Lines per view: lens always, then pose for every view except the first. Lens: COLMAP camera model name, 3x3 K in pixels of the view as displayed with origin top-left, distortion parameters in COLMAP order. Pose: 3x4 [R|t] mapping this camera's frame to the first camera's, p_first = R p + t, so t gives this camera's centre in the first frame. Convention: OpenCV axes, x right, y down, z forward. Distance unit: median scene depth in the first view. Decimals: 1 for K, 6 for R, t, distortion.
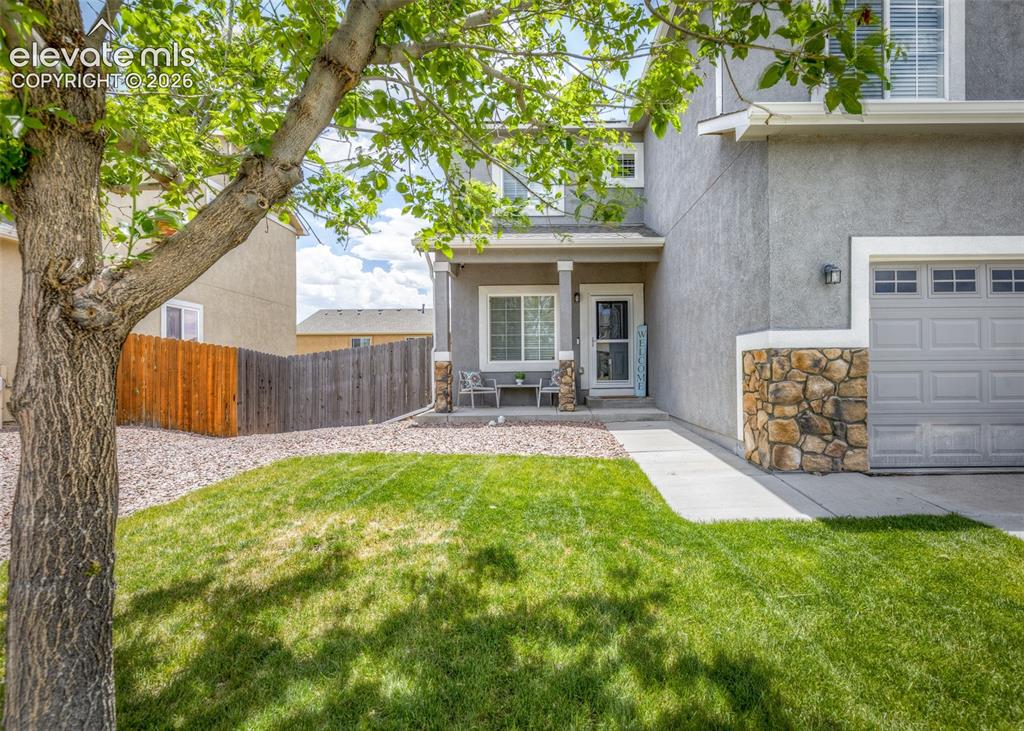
lens RADIAL K [[501.4, 0, 517.2], [0, 501.4, 368.2], [0, 0, 1]] dist [0.001668, 0.000488]
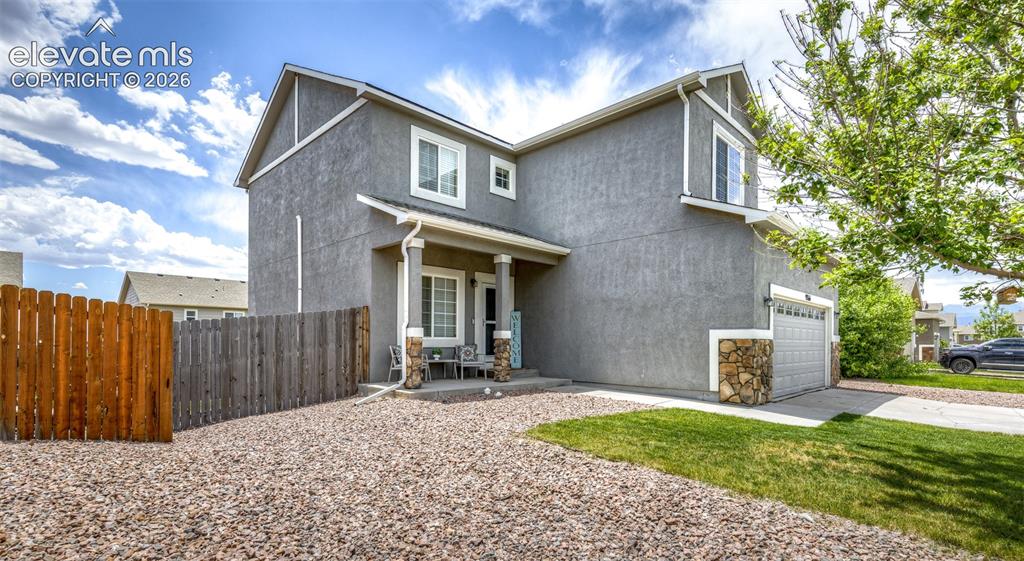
lens RADIAL K [[489.1, 0, 500.7], [0, 489.1, 337.6], [0, 0, 1]] dist [0.015947, 0.001193]
pose [[0.711985, 0.021287, 0.701872, -1.070943], [-0.015631, 0.999773, -0.014466, -0.002360], [-0.702020, -0.000671, 0.712157, 0.275916]]
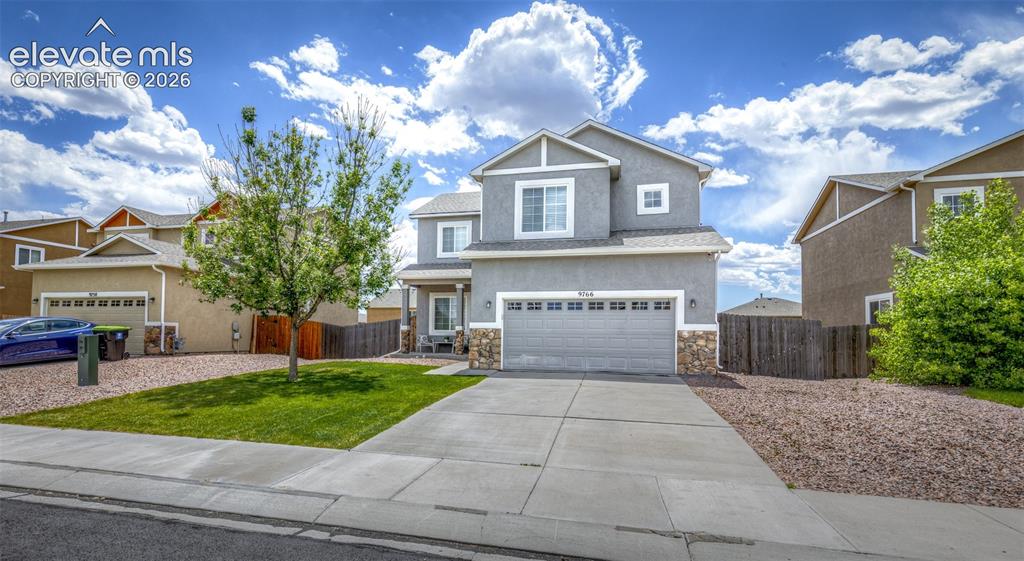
lens RADIAL K [[489.1, 0, 475.3], [0, 489.1, 332.8], [0, 0, 1]] dist [0.015947, 0.001193]
pose [[0.970658, 0.019599, -0.239665, 1.006001], [-0.020570, 0.999787, -0.001552, -0.006008], [0.239584, 0.006436, 0.970854, -1.514999]]
